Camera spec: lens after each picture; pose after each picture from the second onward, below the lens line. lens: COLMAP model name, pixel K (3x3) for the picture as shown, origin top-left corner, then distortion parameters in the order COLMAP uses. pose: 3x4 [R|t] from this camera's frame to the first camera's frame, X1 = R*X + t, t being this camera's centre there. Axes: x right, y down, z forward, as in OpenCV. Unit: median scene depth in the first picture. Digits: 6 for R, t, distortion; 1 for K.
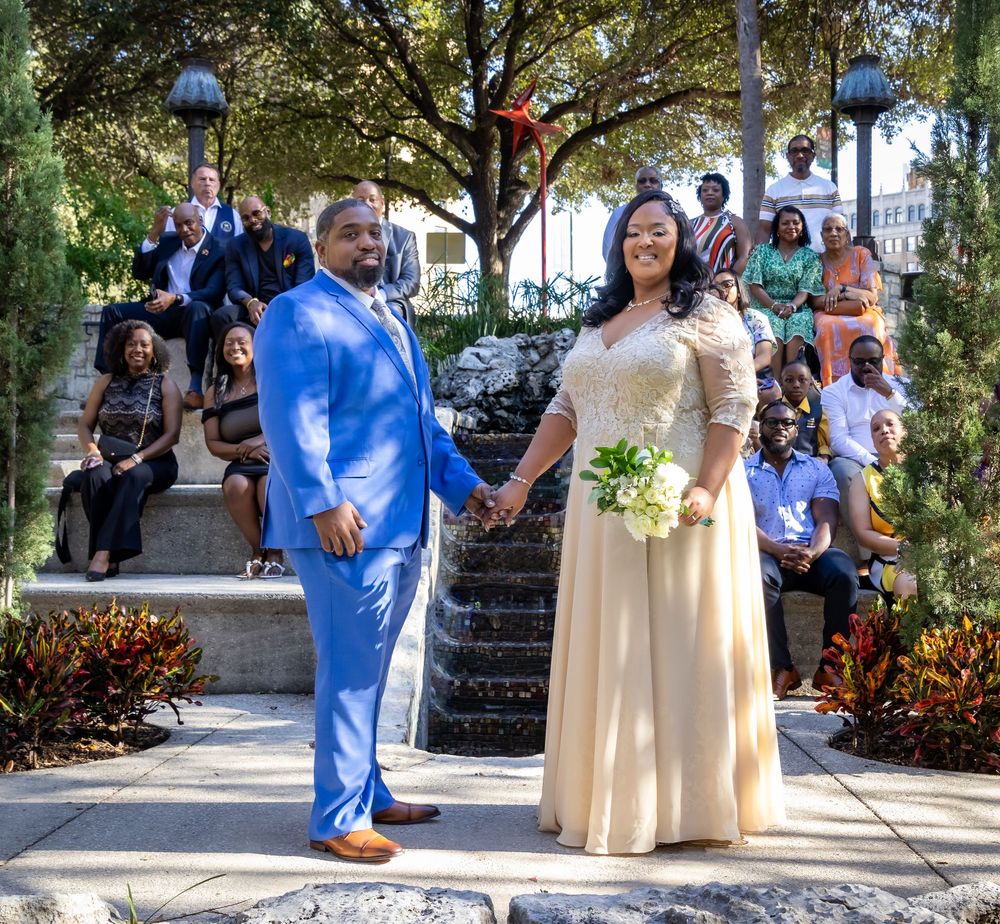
lens RADIAL K [[1810.2, 0, 501.6], [0, 1810.2, 485.0], [0, 0, 1]] dist [-0.005825, 0.062795]
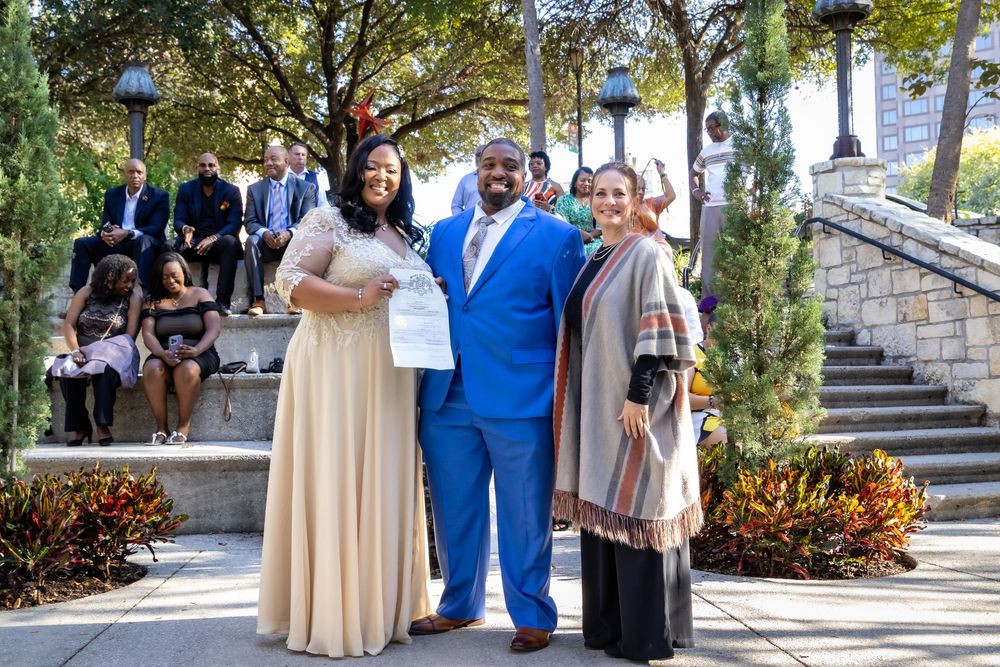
lens RADIAL K [[1232.5, 0, 500.0], [0, 1232.5, 333.5], [0, 0, 1]] dist [0.022576, -0.062235]
pose [[0.990923, -0.011514, 0.133938, -0.045880], [0.016048, 0.999332, -0.032819, 0.005312], [-0.133470, 0.034671, 0.990446, 0.099453]]
